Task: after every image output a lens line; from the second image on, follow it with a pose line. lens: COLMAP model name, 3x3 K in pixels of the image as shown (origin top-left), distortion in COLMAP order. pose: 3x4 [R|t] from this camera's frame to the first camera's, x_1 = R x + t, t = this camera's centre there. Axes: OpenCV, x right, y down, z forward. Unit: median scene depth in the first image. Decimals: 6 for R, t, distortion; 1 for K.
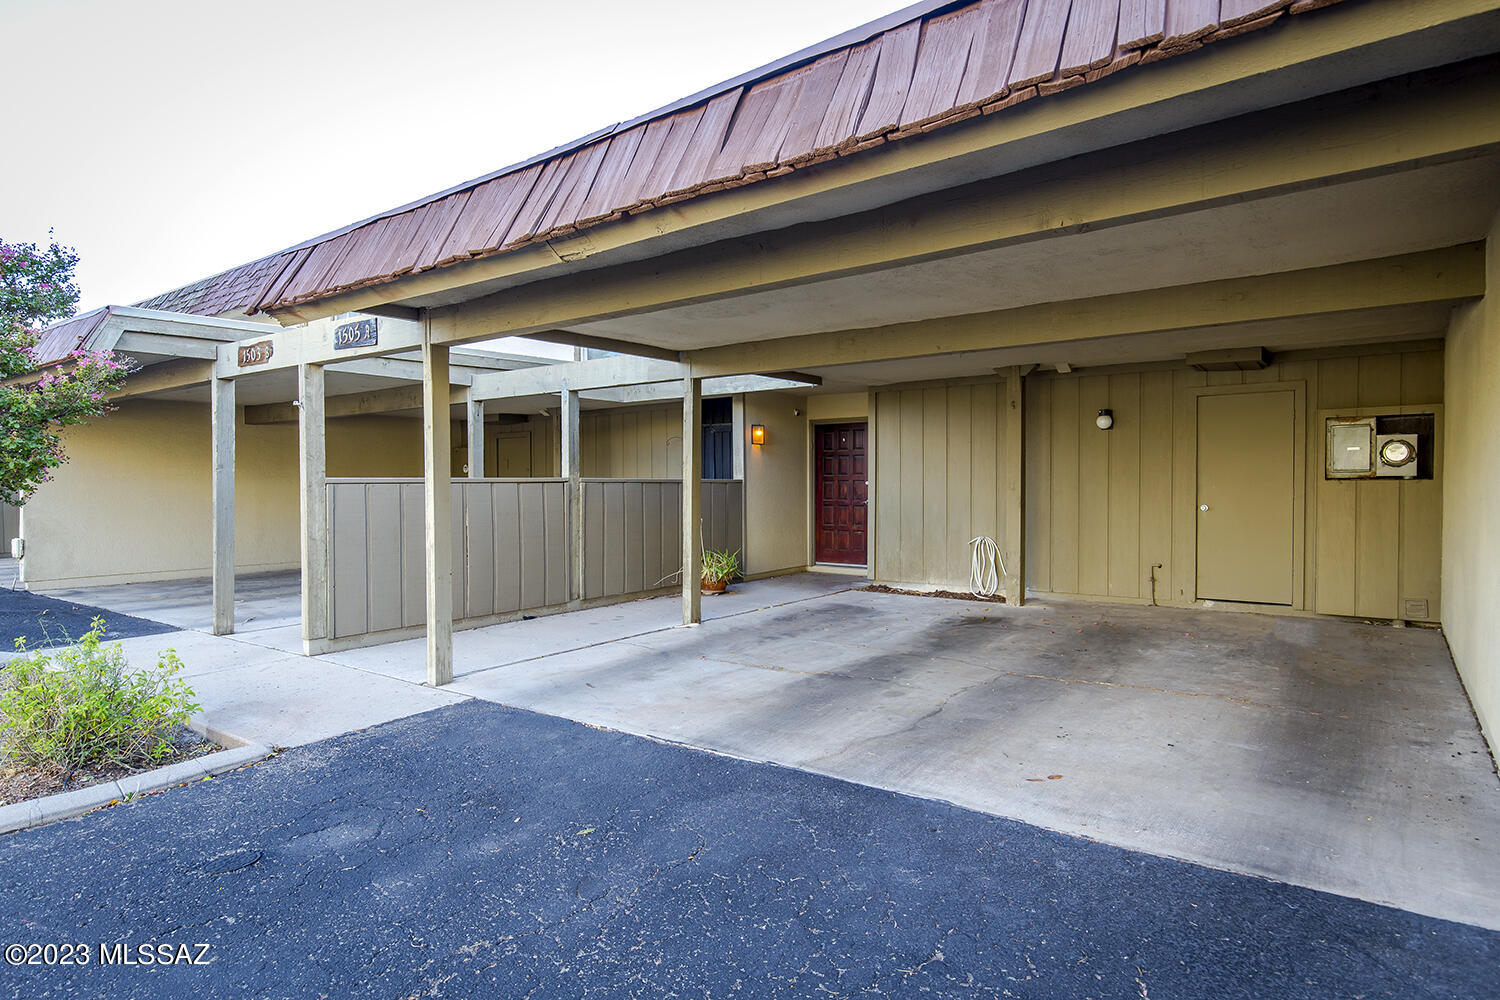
lens RADIAL K [[833.5, 0, 752.2], [0, 833.5, 498.5], [0, 0, 1]] dist [0.001632, 0.001631]
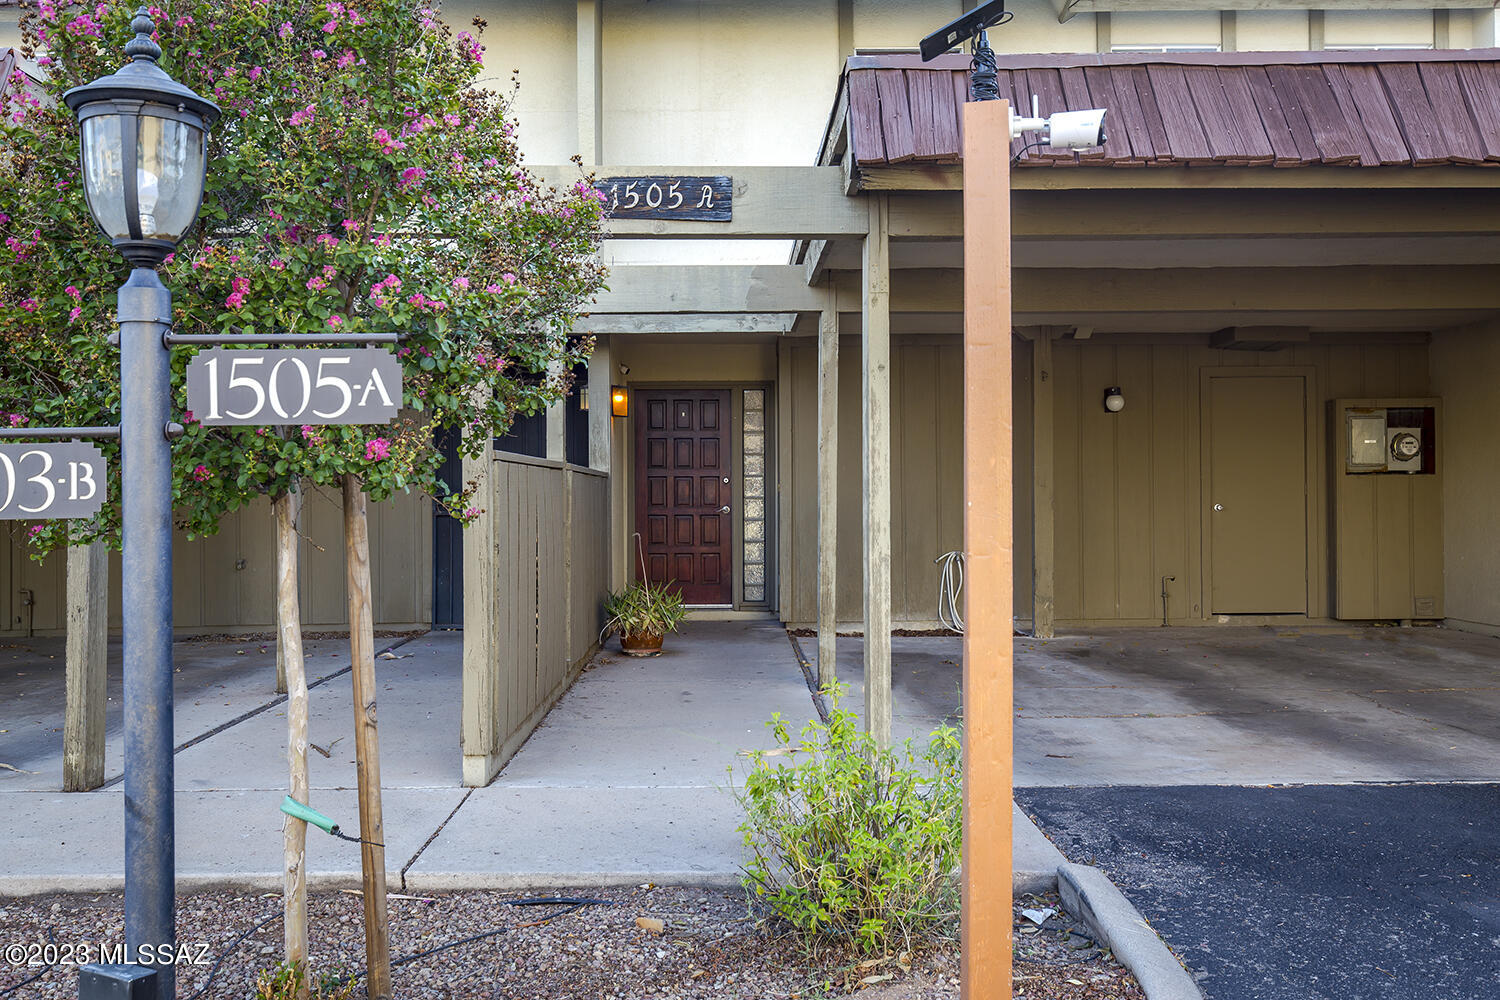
lens RADIAL K [[1383.2, 0, 747.8], [0, 1383.2, 501.7], [0, 0, 1]] dist [-0.006937, 0.000000]
pose [[0.803595, -0.003052, 0.595168, -0.764674], [0.013209, 0.999832, -0.012709, 0.018660], [-0.595029, 0.018074, 0.803501, 0.161329]]
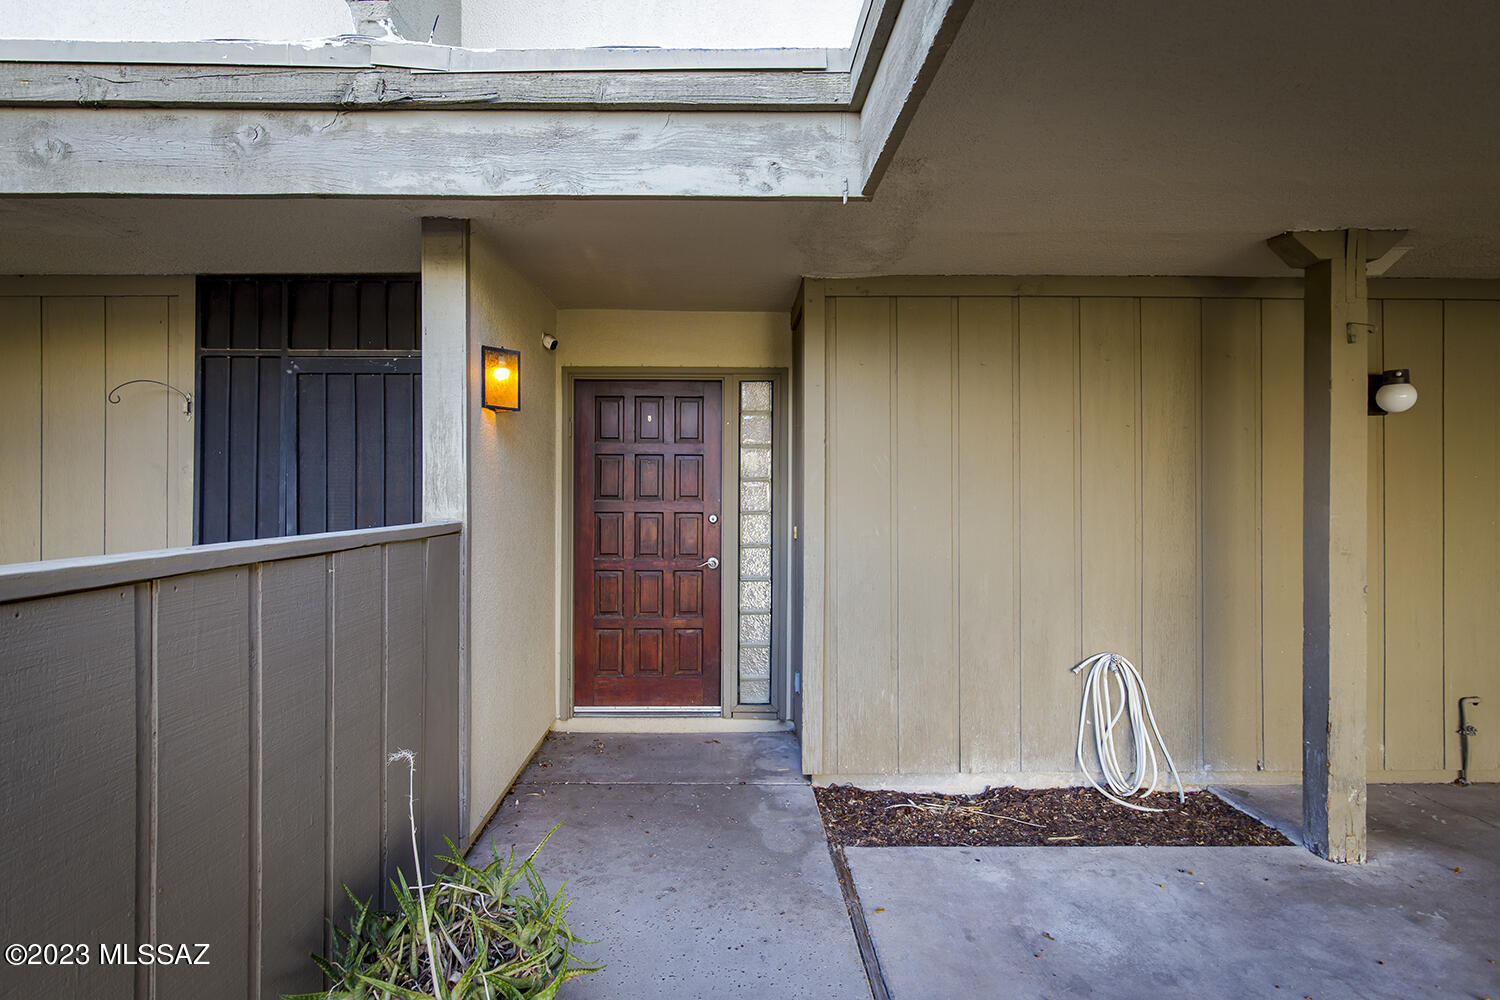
lens RADIAL K [[750.5, 0, 736.5], [0, 750.5, 493.2], [0, 0, 1]] dist [0.005393, 0.000520]
pose [[0.802982, 0.001986, 0.596000, -0.132967], [0.005133, 0.999934, -0.010248, -0.042639], [-0.595981, 0.011289, 0.802919, 1.027145]]
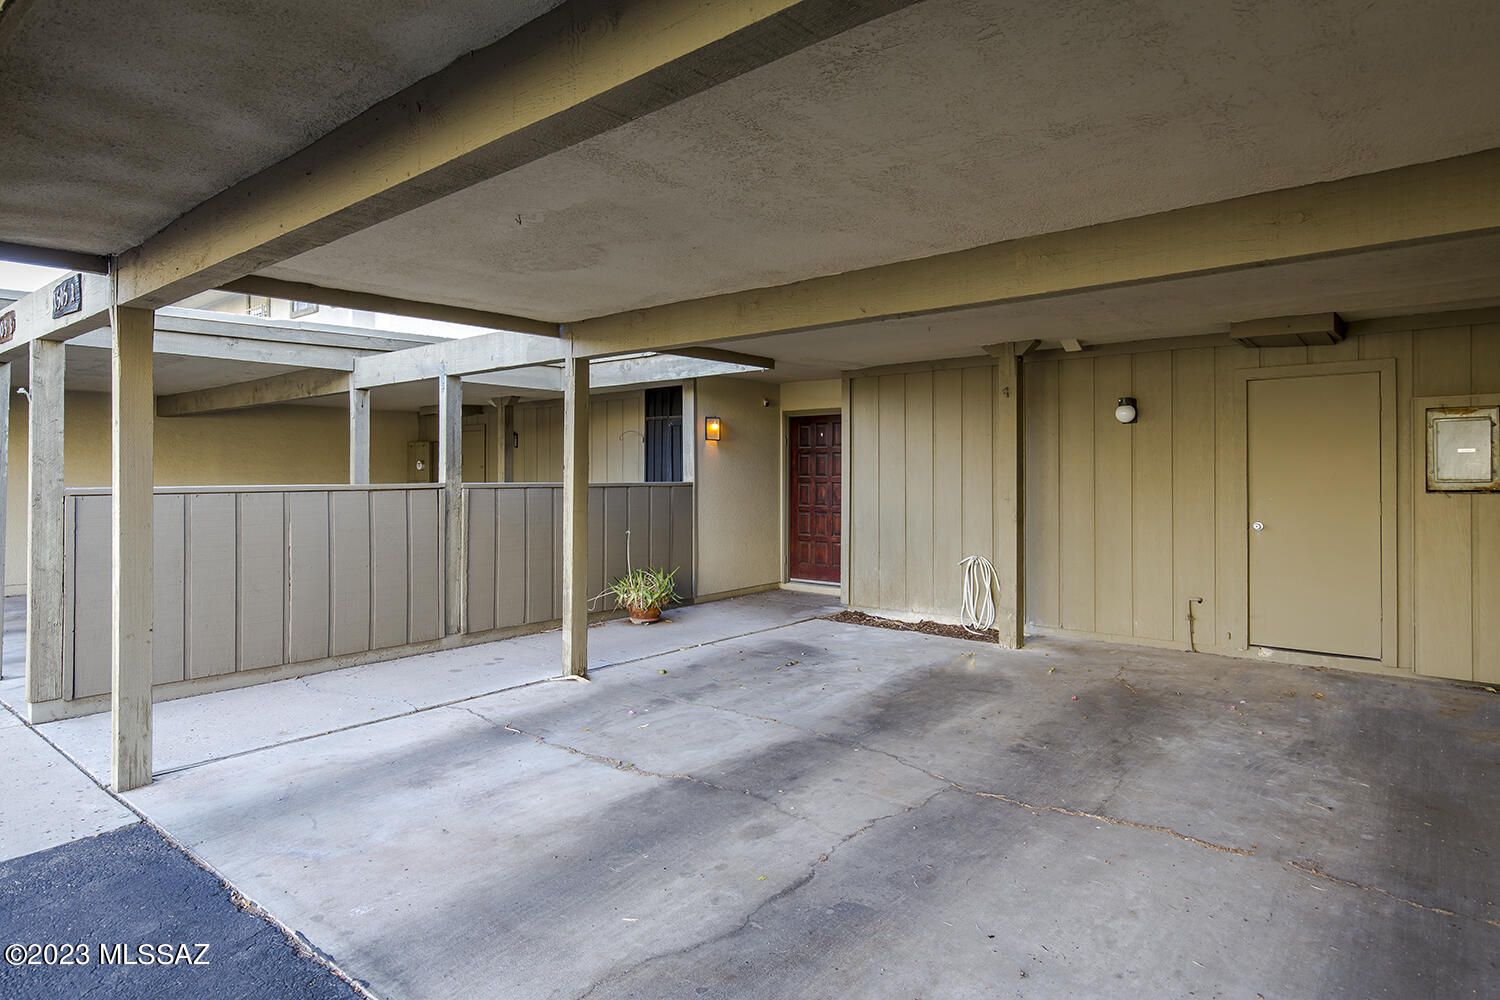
lens RADIAL K [[833.5, 0, 755.3], [0, 833.5, 466.7], [0, 0, 1]] dist [0.001632, 0.001631]
pose [[0.998402, 0.002861, -0.056438, 0.139417], [-0.004360, 0.999641, -0.026442, -0.022996], [0.056342, 0.026646, 0.998056, 0.234013]]
